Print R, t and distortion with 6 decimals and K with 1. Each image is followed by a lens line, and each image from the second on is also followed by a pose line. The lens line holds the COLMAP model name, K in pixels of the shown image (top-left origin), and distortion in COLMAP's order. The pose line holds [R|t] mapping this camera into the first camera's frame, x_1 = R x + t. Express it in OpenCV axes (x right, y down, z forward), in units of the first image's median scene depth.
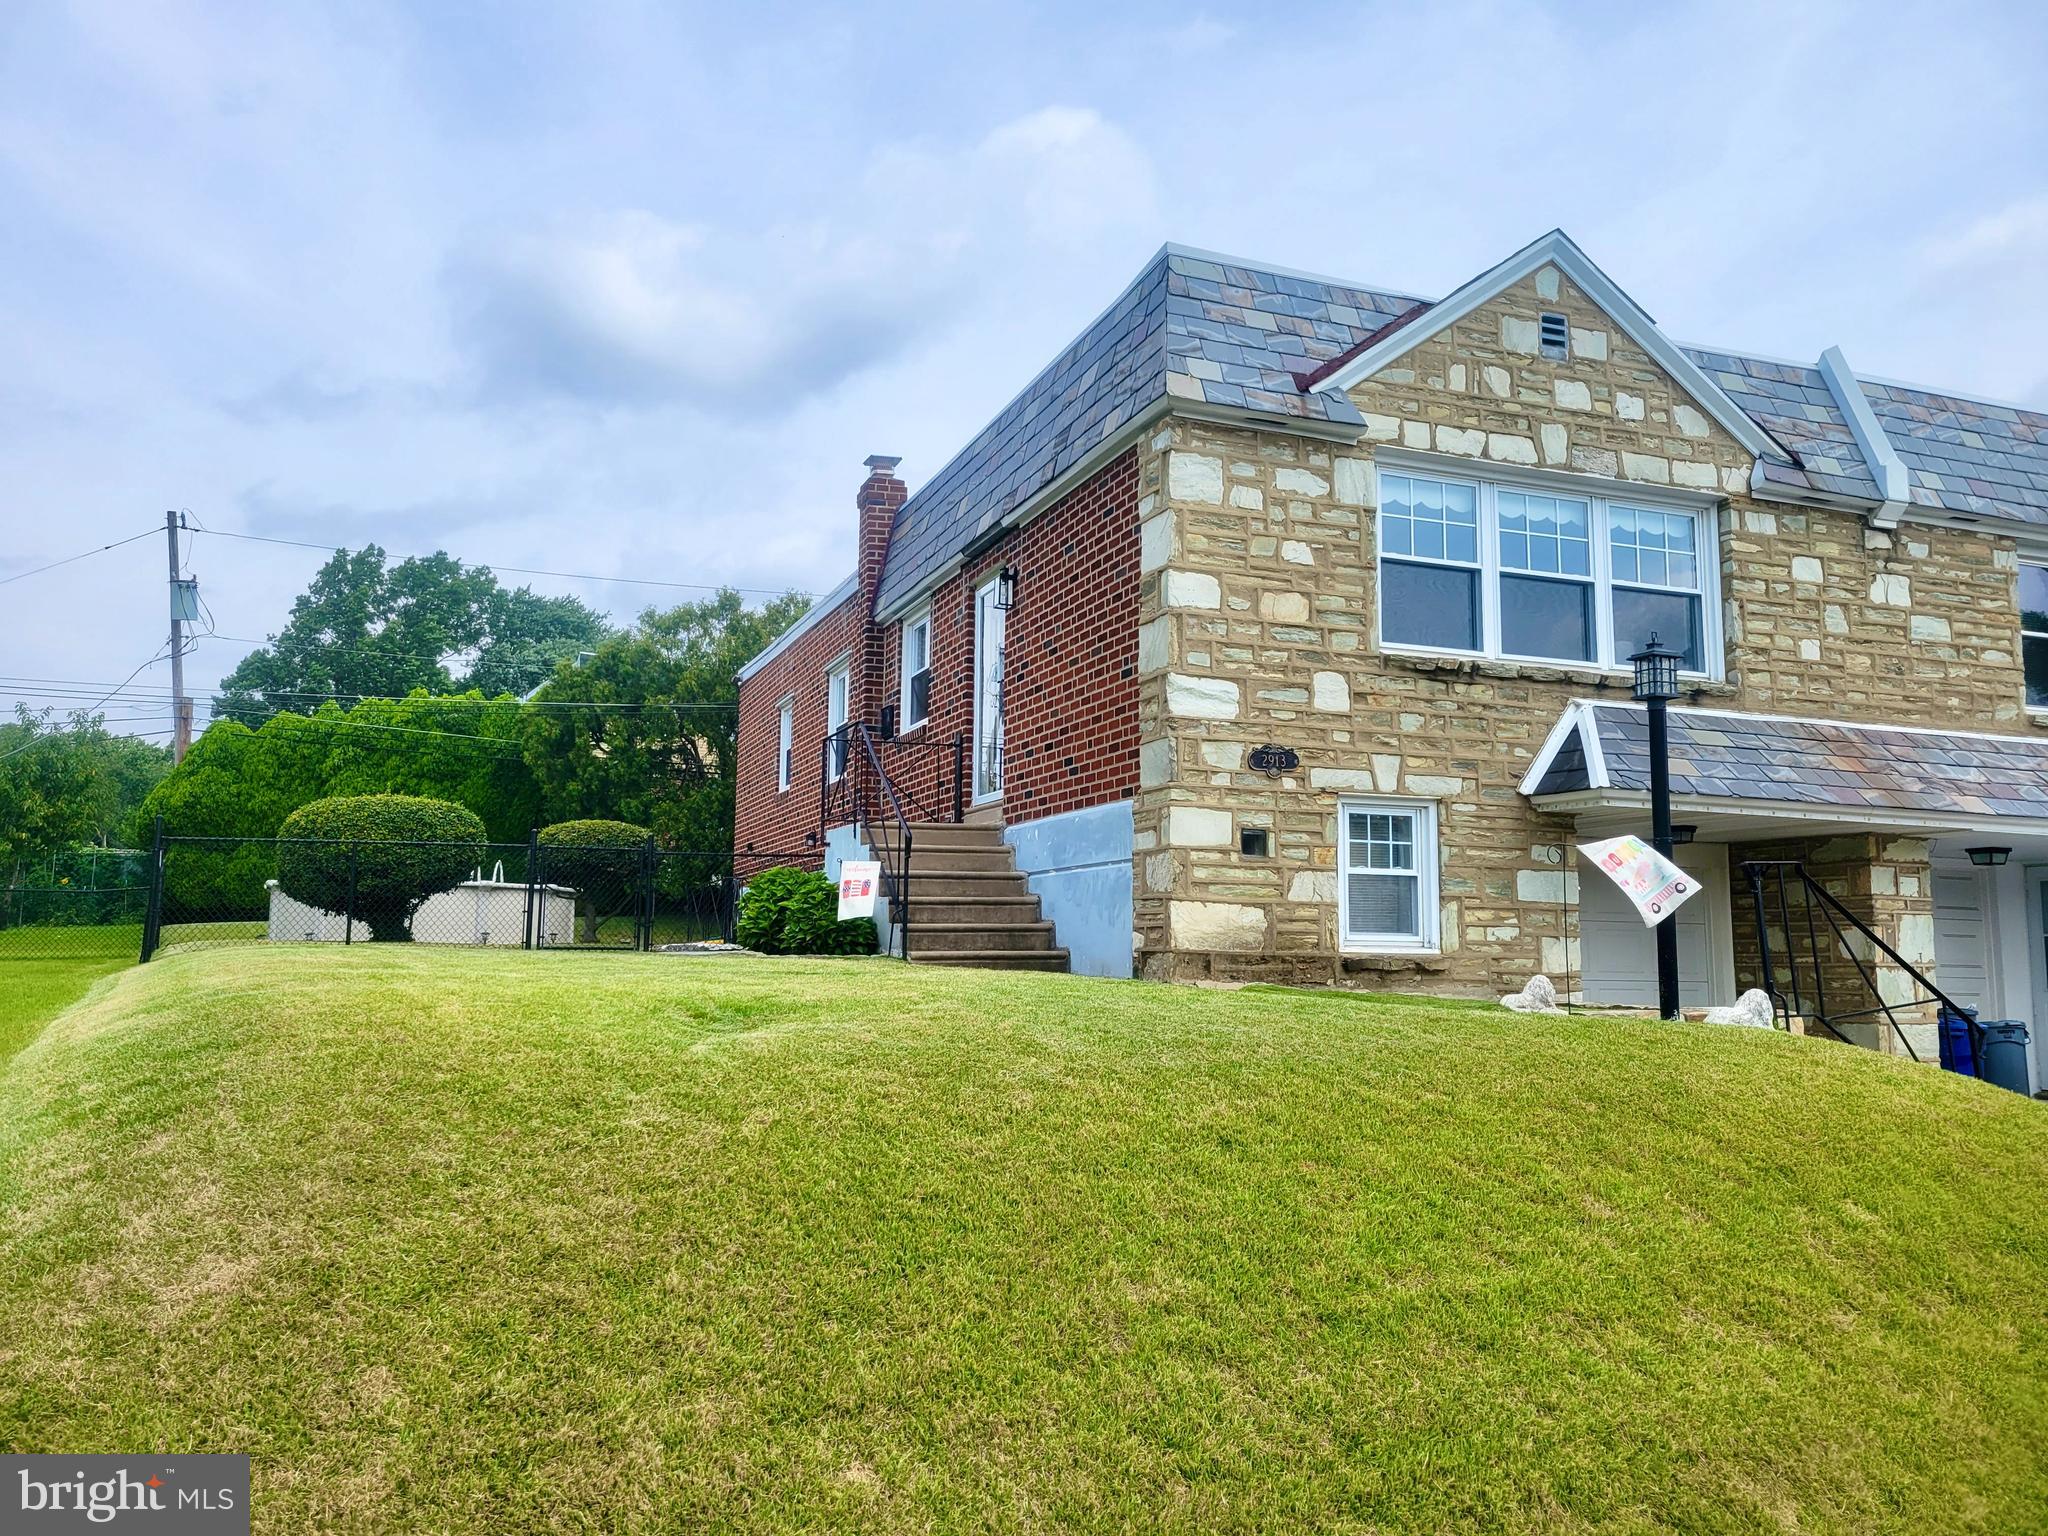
lens RADIAL K [[1537.5, 0, 1021.3], [0, 1537.5, 763.8], [0, 0, 1]] dist [0.061816, -0.050614]
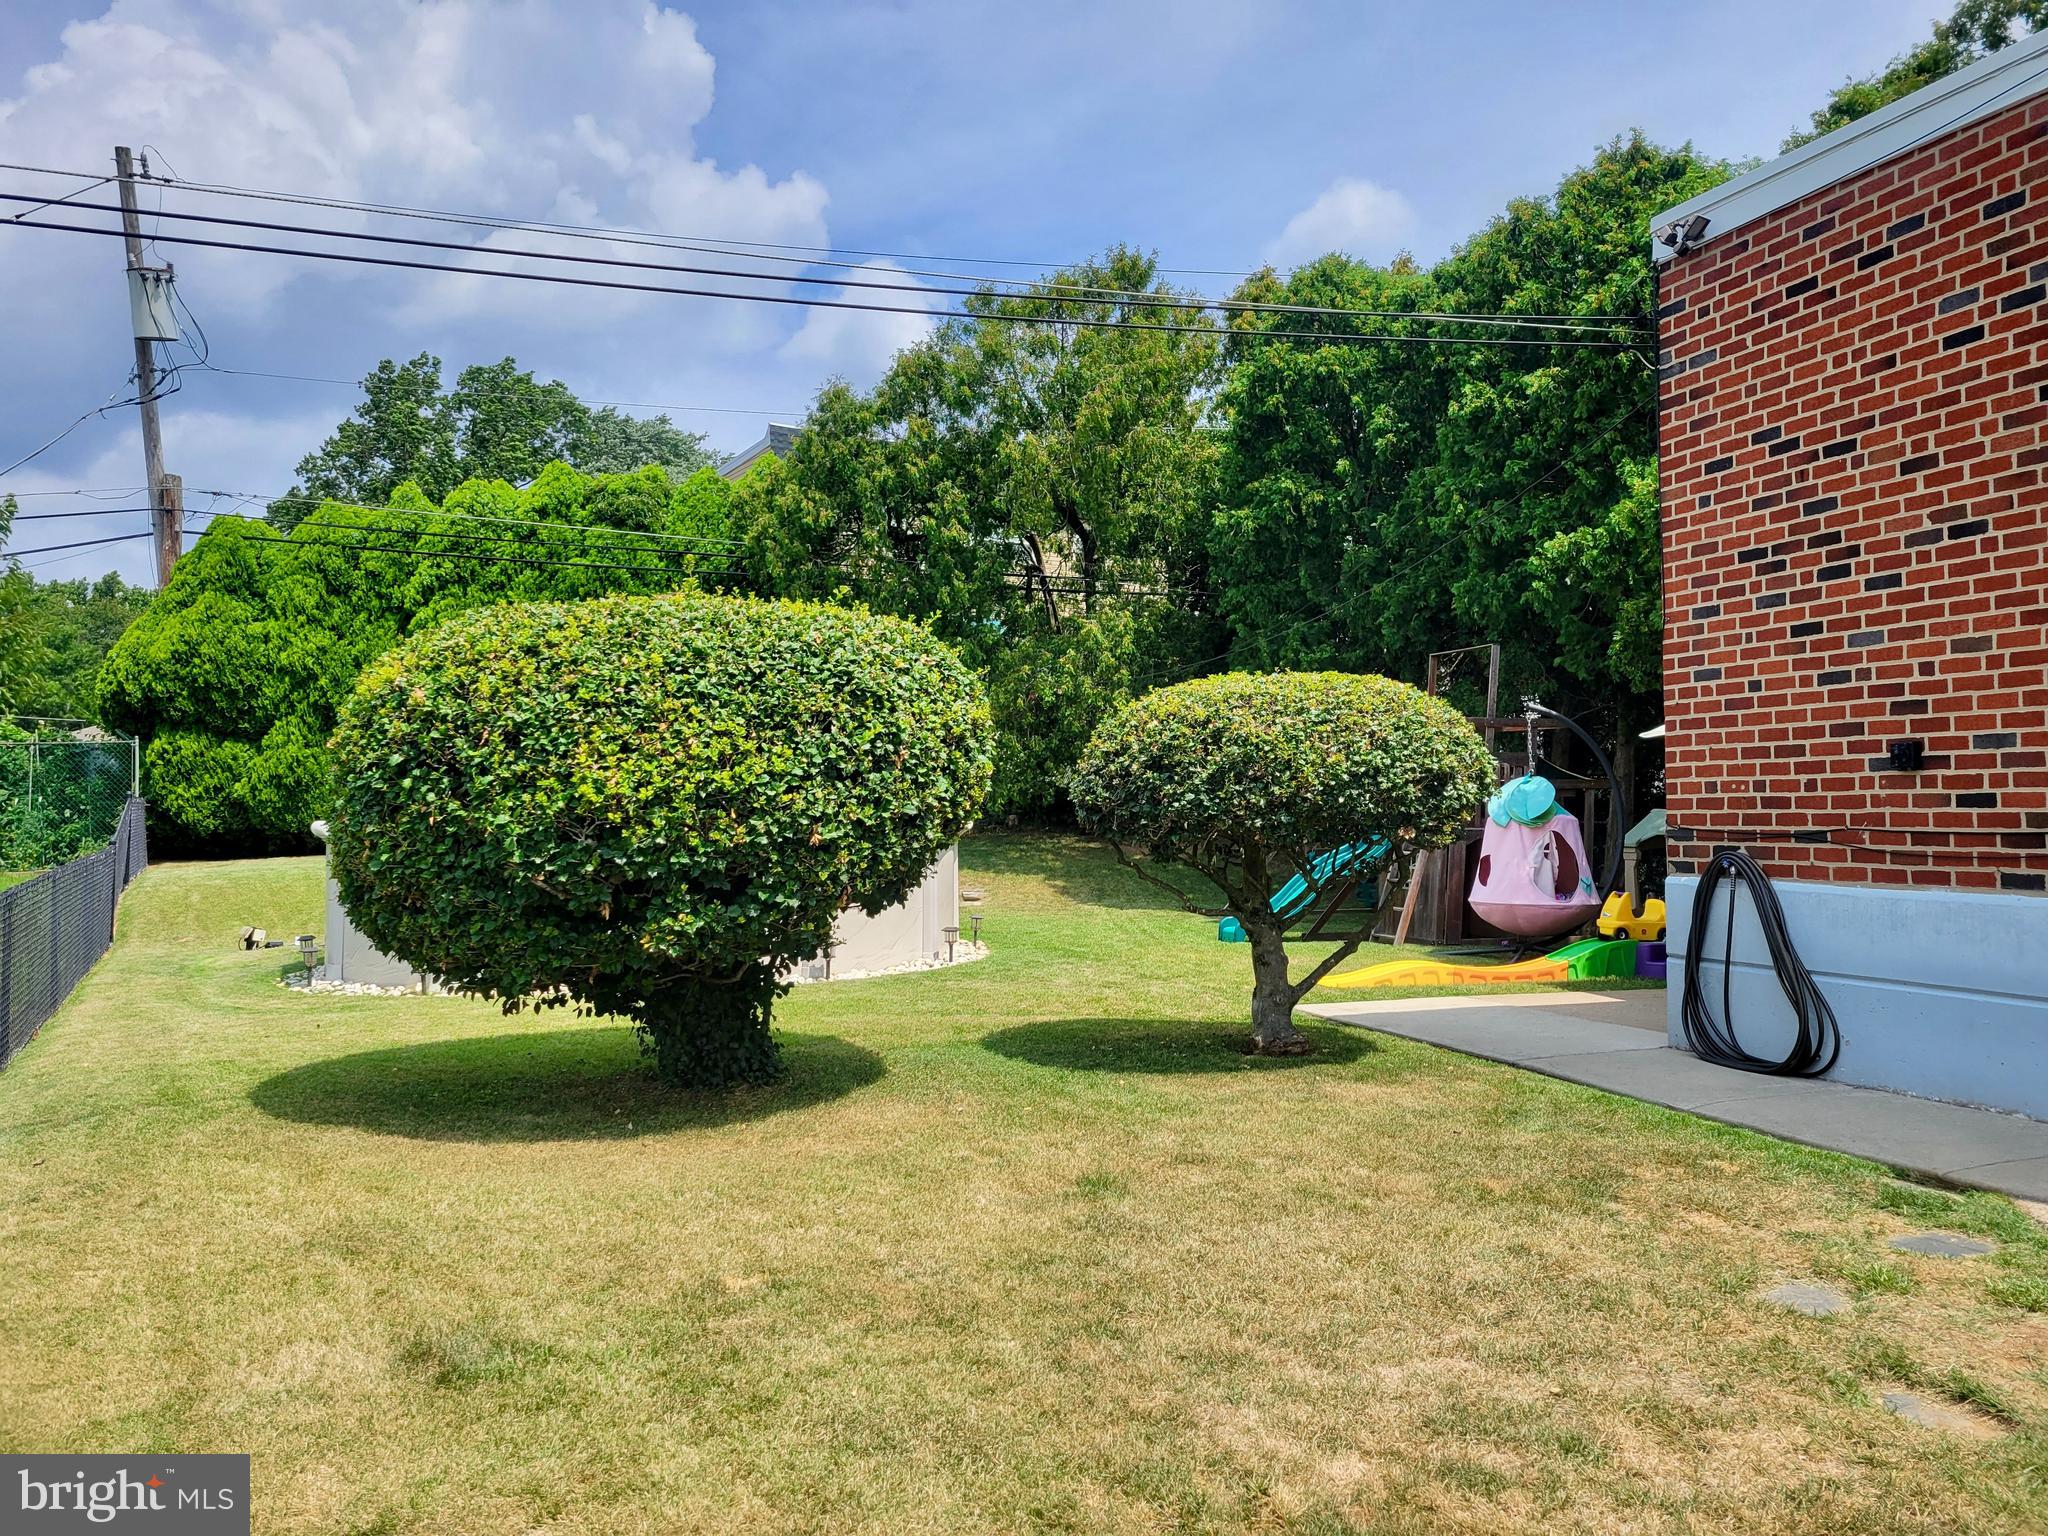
lens RADIAL K [[1537.5, 0, 1040.6], [0, 1537.5, 731.2], [0, 0, 1]] dist [0.061816, -0.050614]
pose [[0.999652, -0.014756, -0.021854, -0.151642], [0.016373, 0.996993, 0.075737, 0.011124], [0.020670, -0.076069, 0.996888, 0.319615]]
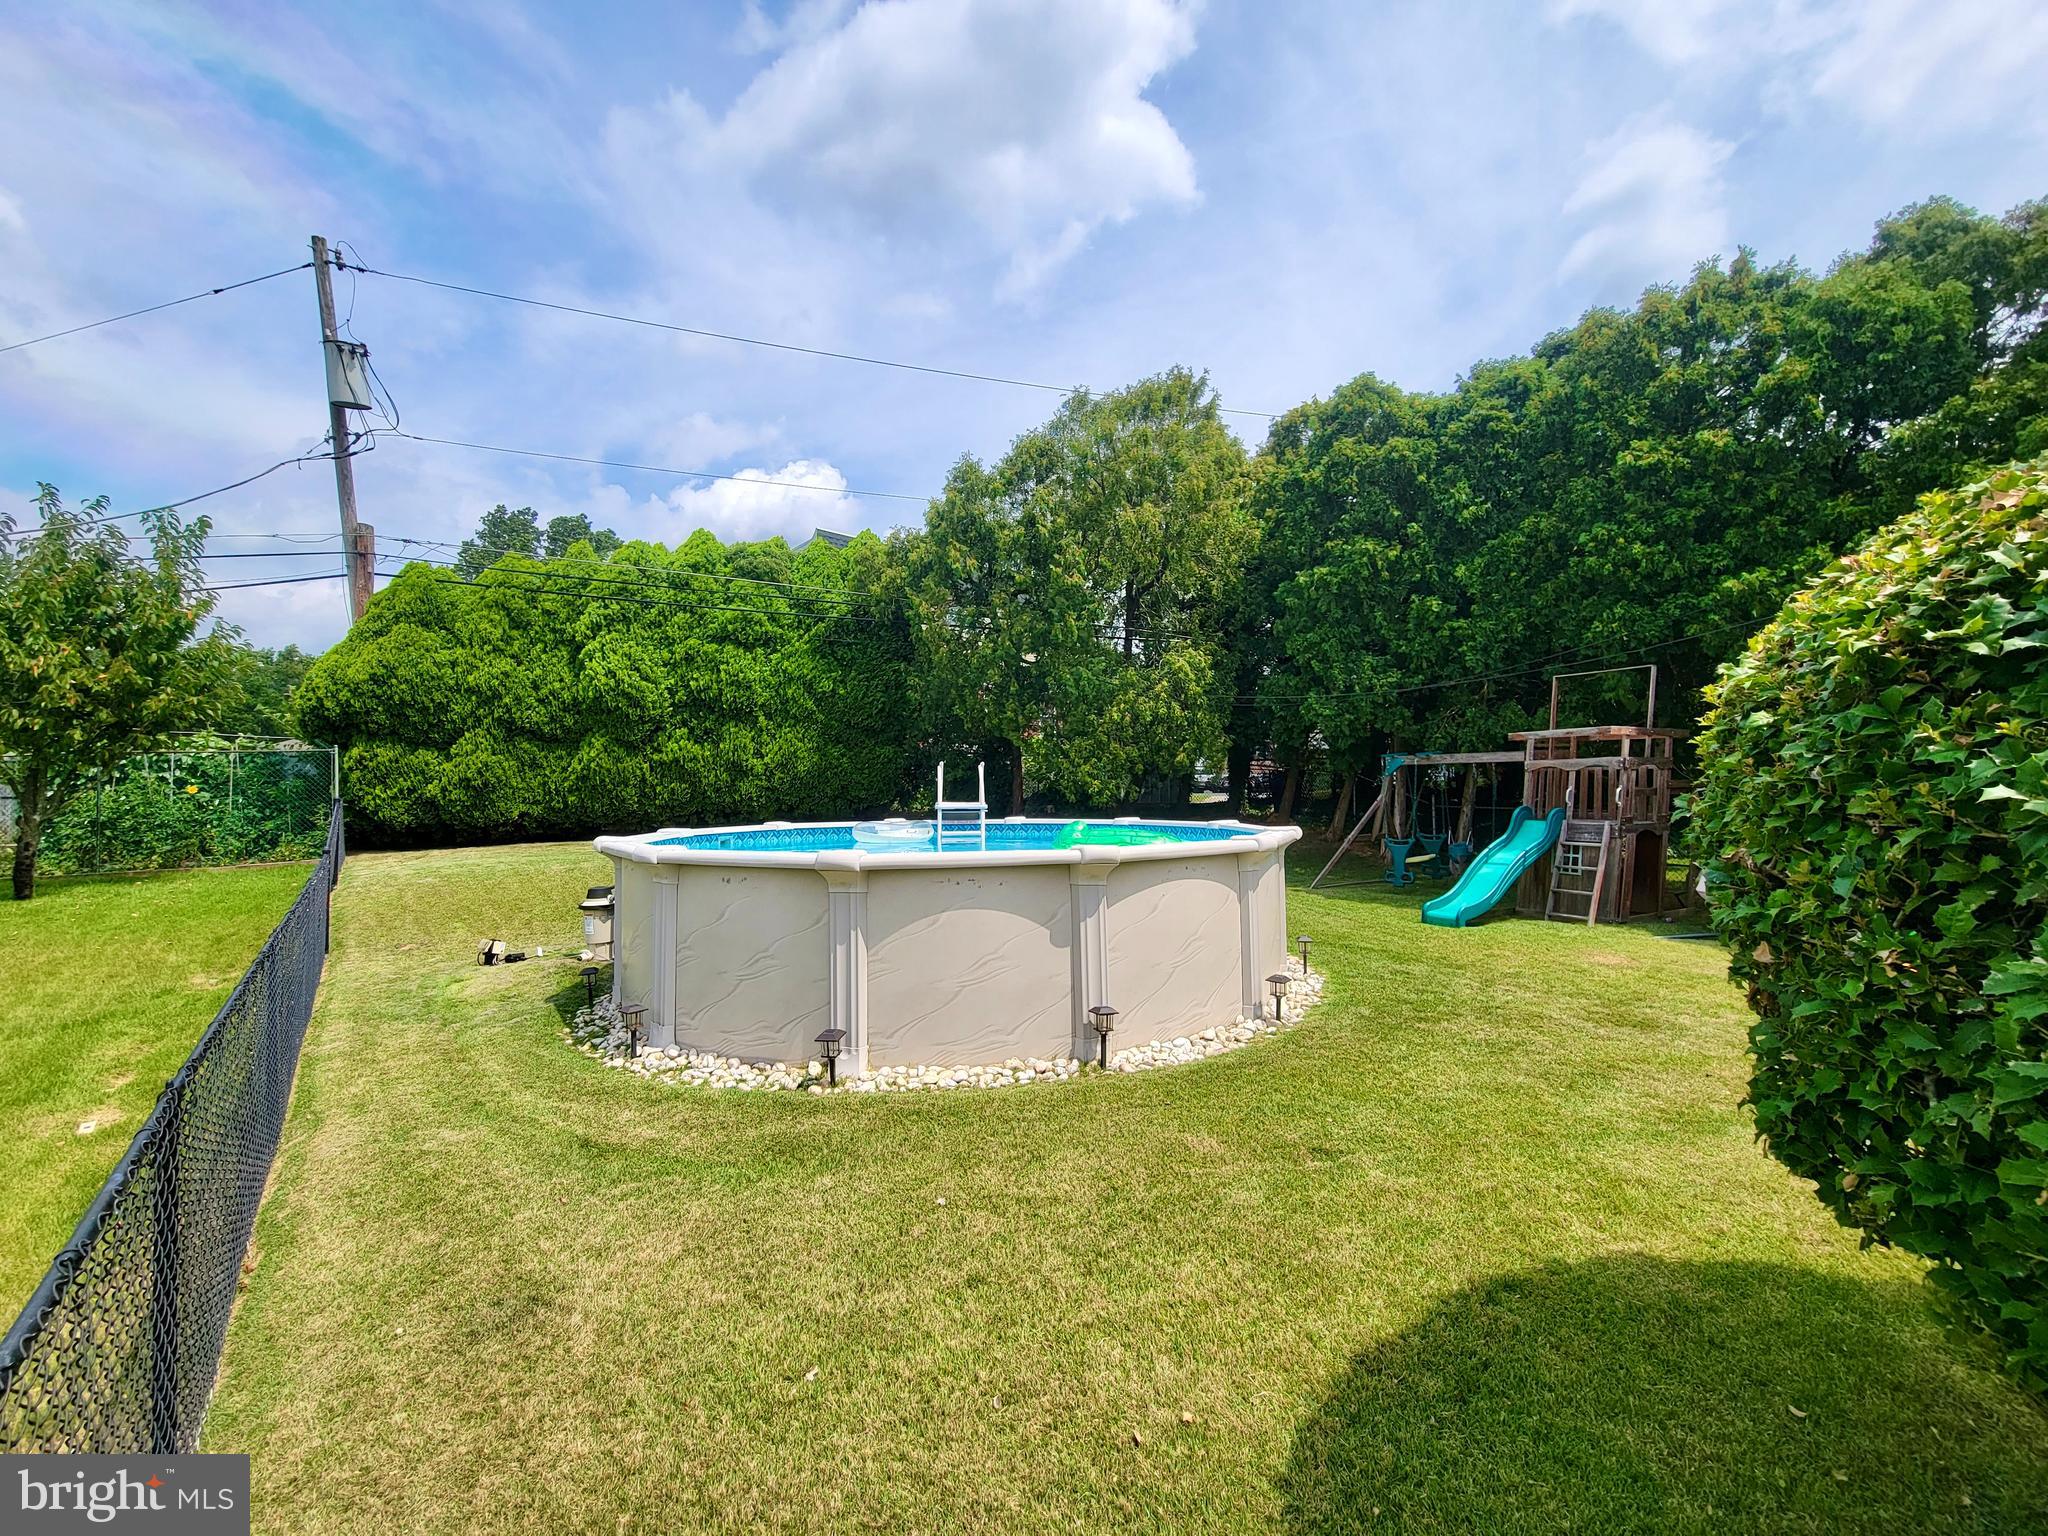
lens RADIAL K [[839.7, 0, 1024.2], [0, 839.7, 756.4], [0, 0, 1]] dist [-0.001764, 0.000371]
pose [[0.987085, -0.017280, 0.159262, -0.237056], [0.002876, 0.995917, 0.090232, 0.021024], [-0.160171, -0.088609, 0.983104, 0.446294]]
